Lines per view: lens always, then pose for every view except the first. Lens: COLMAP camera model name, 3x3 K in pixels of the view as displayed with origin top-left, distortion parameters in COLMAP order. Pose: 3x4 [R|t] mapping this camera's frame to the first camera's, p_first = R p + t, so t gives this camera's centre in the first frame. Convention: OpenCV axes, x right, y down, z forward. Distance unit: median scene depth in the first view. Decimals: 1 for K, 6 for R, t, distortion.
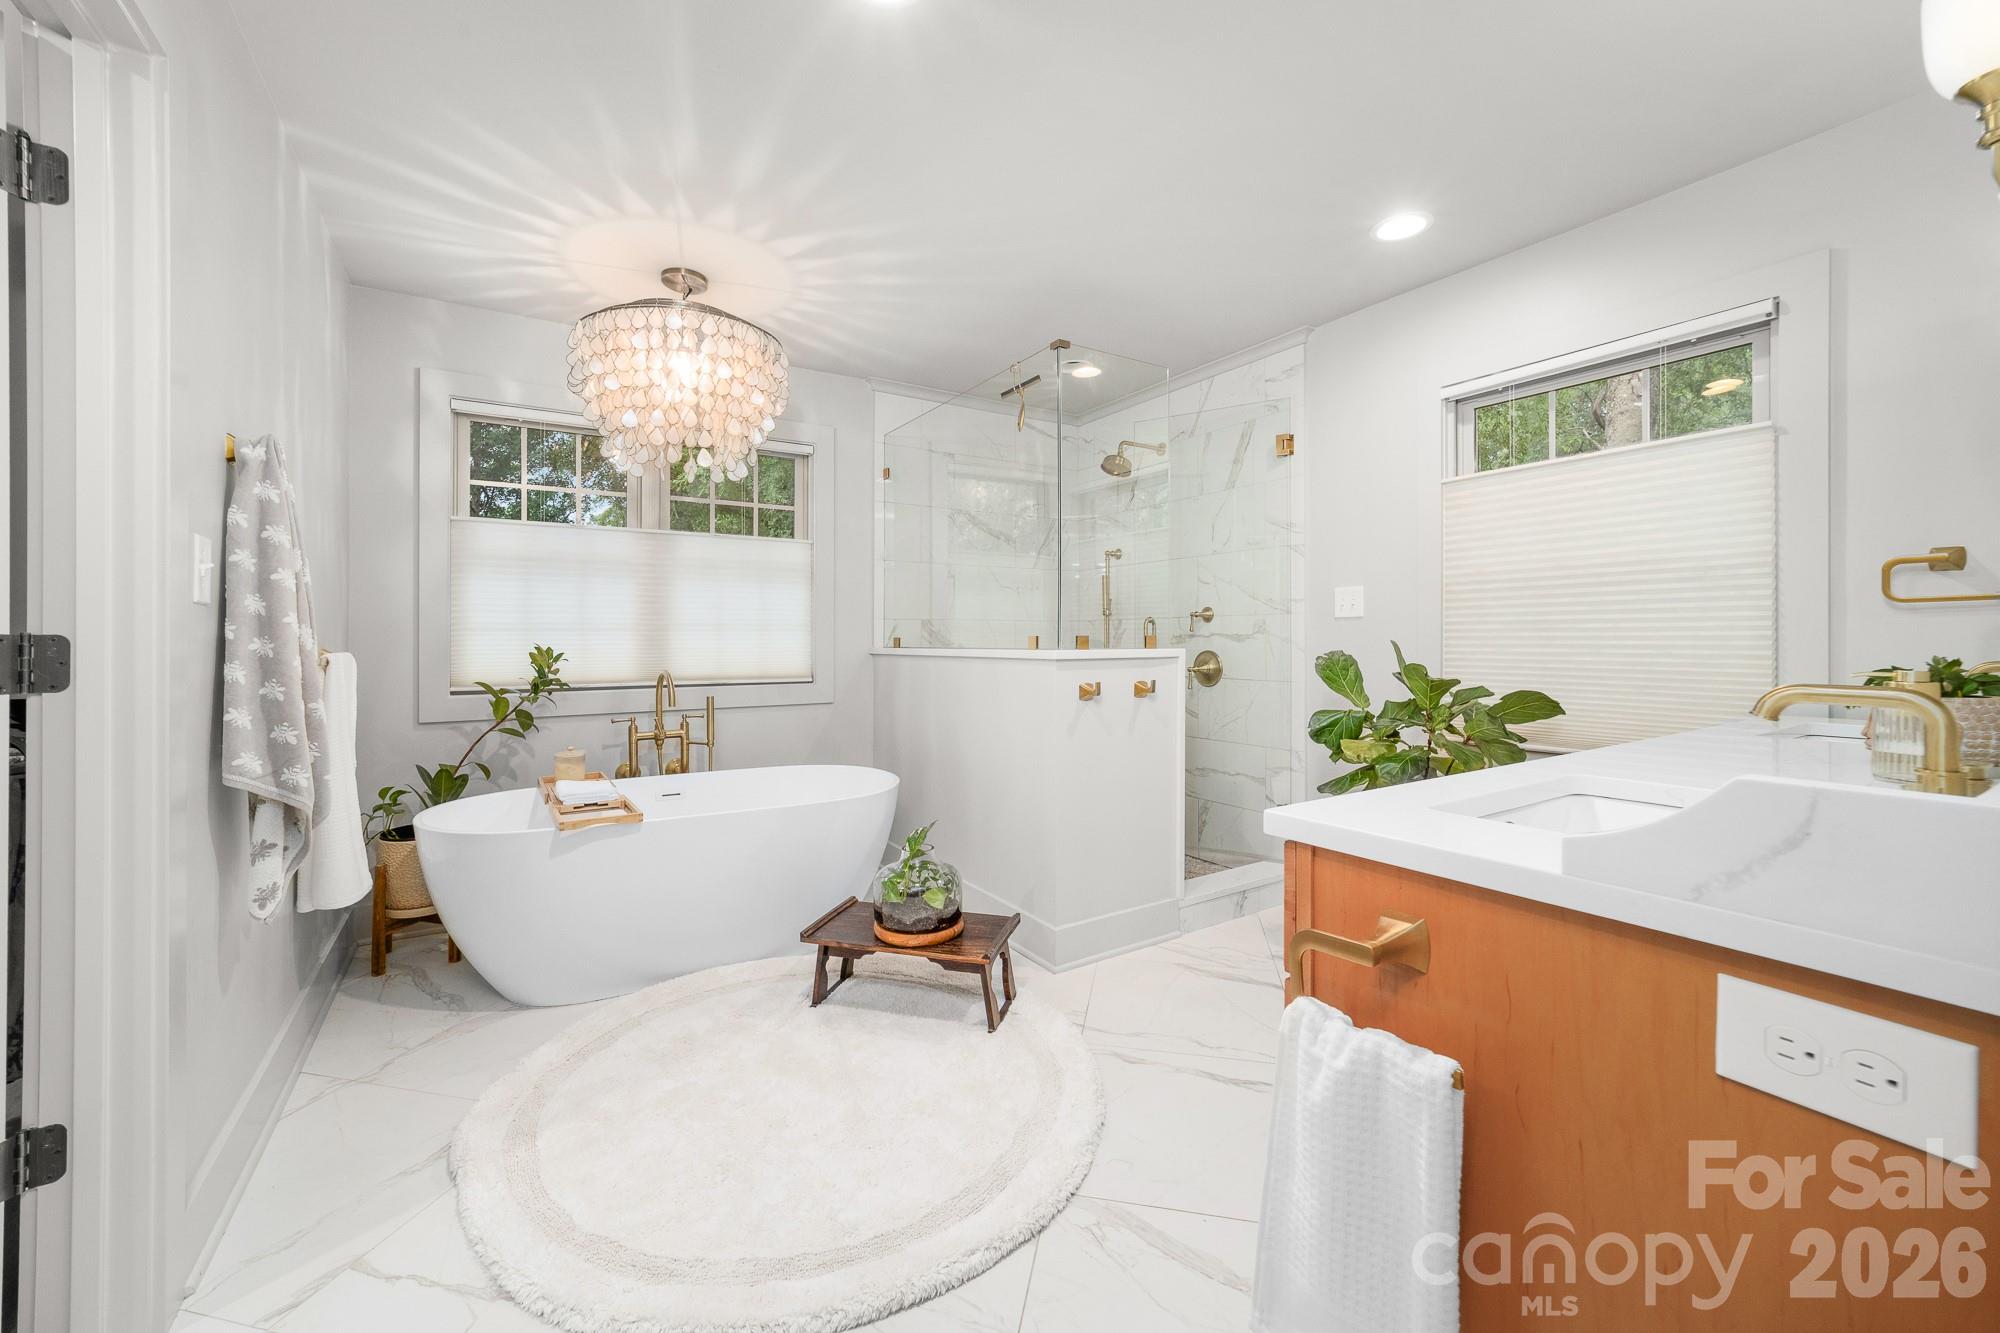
lens RADIAL K [[779.0, 0, 988.7], [0, 779.0, 643.5], [0, 0, 1]] dist [0.000815, 0.000551]
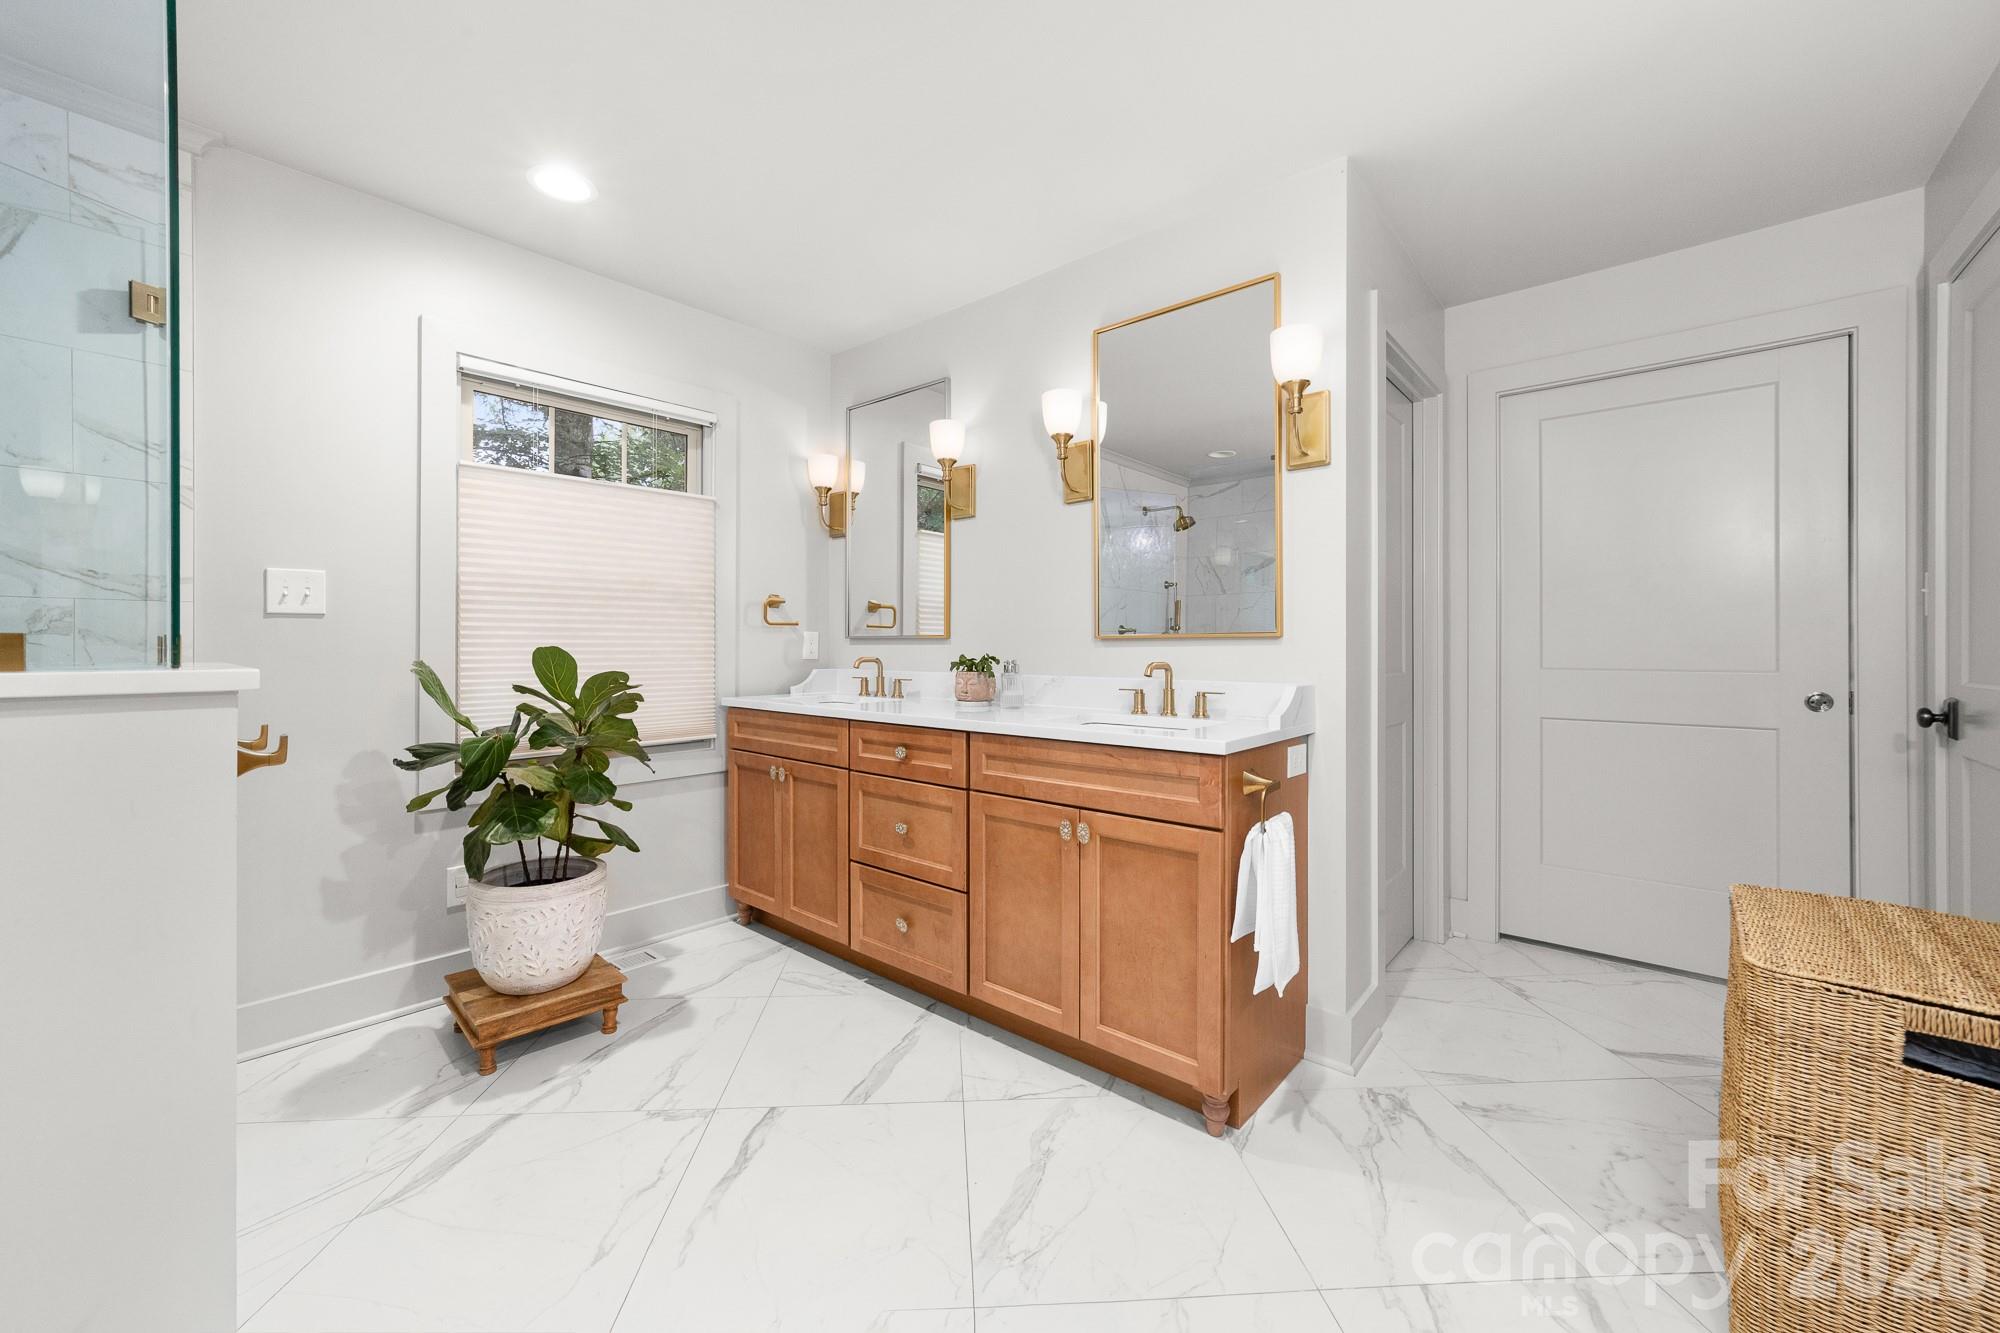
lens RADIAL K [[779.0, 0, 988.7], [0, 779.0, 643.5], [0, 0, 1]] dist [0.000815, 0.000551]
pose [[-0.272018, 0.003397, 0.962286, -0.509129], [0.003923, 0.999989, -0.002421, -0.004374], [-0.962284, 0.003116, -0.272028, 0.841673]]
